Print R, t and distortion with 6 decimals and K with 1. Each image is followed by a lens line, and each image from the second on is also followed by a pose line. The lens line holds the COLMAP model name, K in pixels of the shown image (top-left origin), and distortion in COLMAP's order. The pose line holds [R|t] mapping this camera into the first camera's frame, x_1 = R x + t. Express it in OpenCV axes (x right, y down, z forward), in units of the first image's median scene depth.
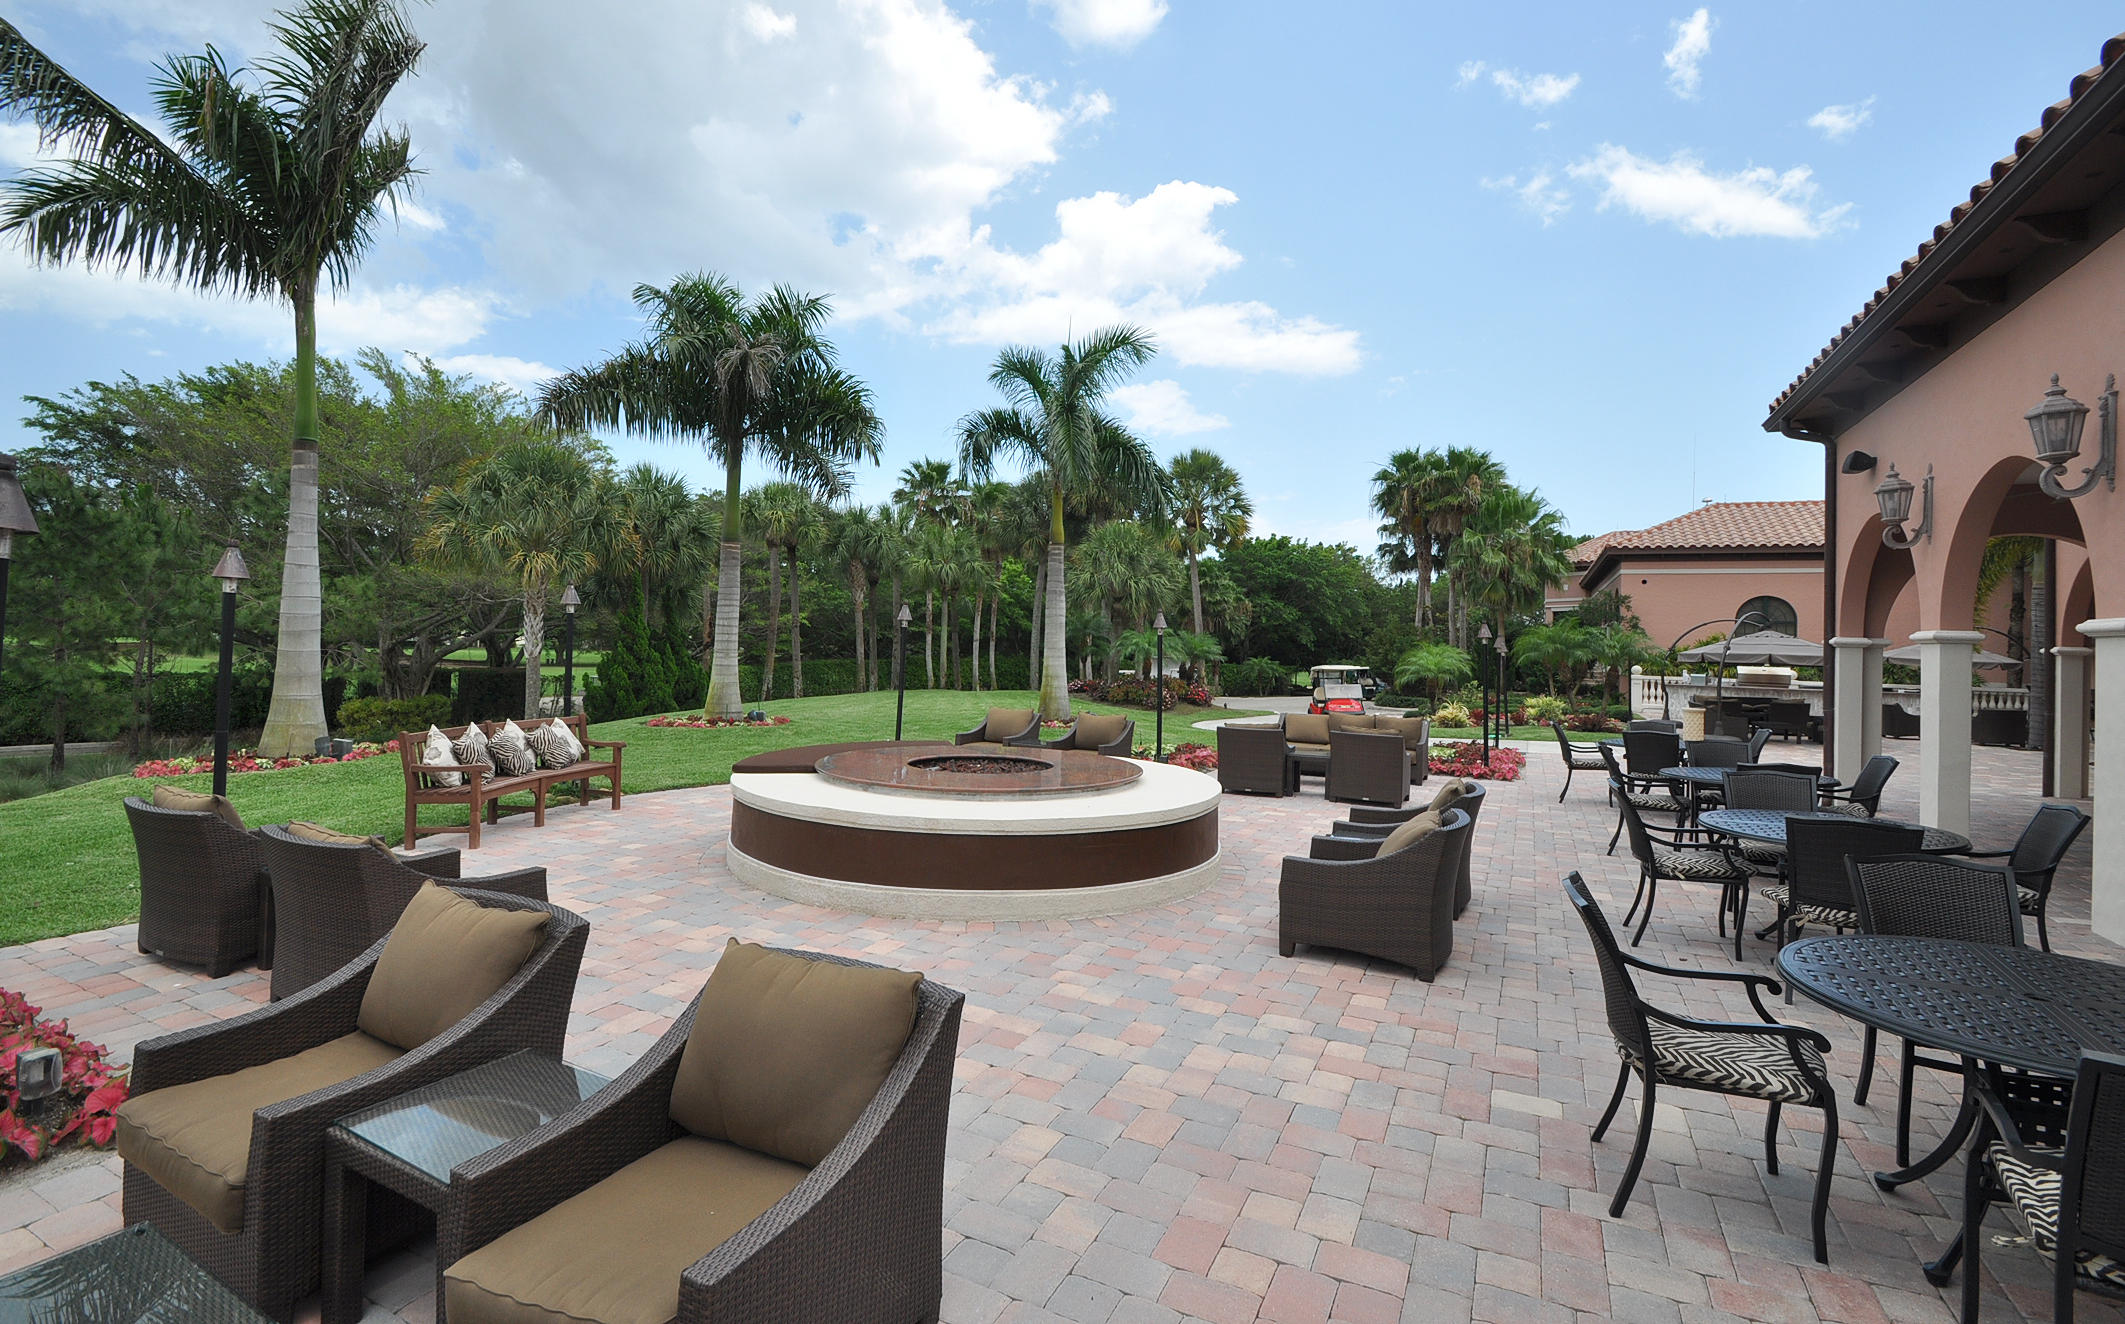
lens RADIAL K [[946.1, 0, 1062.8], [0, 946.1, 654.9], [0, 0, 1]] dist [-0.001810, -0.000285]
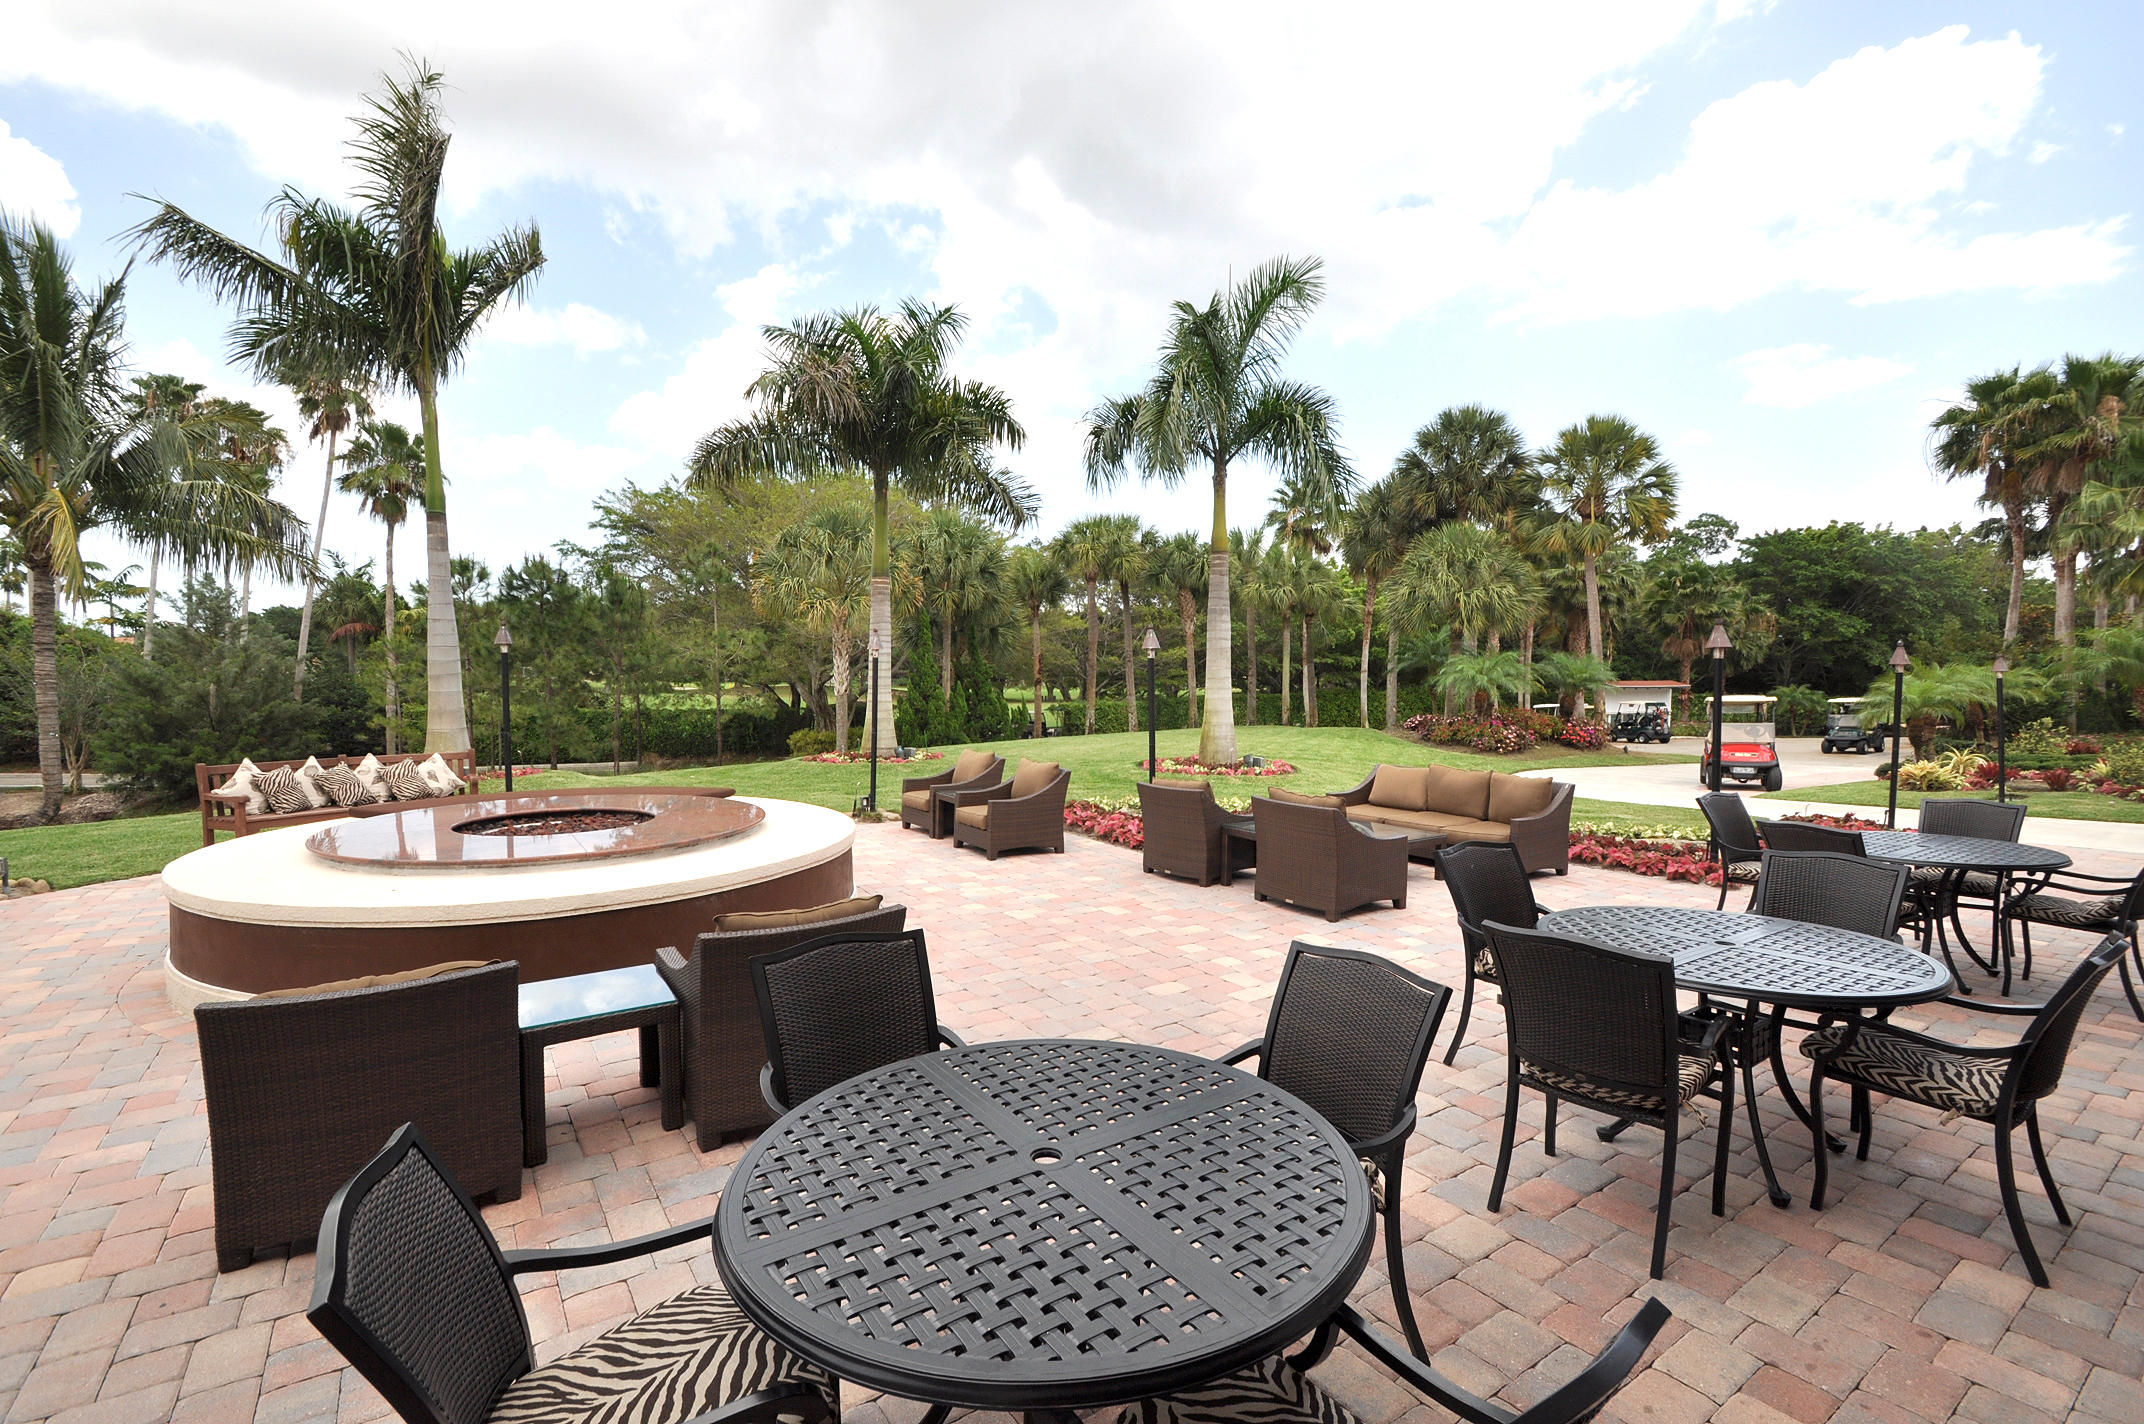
lens RADIAL K [[940.2, 0, 1068.2], [0, 940.2, 751.5], [0, 0, 1]] dist [0.020362, -0.018962]
pose [[0.873910, 0.020292, -0.485665, 0.139010], [0.011785, 0.997950, 0.062904, 0.001694], [0.485945, -0.060696, 0.871879, 0.099375]]
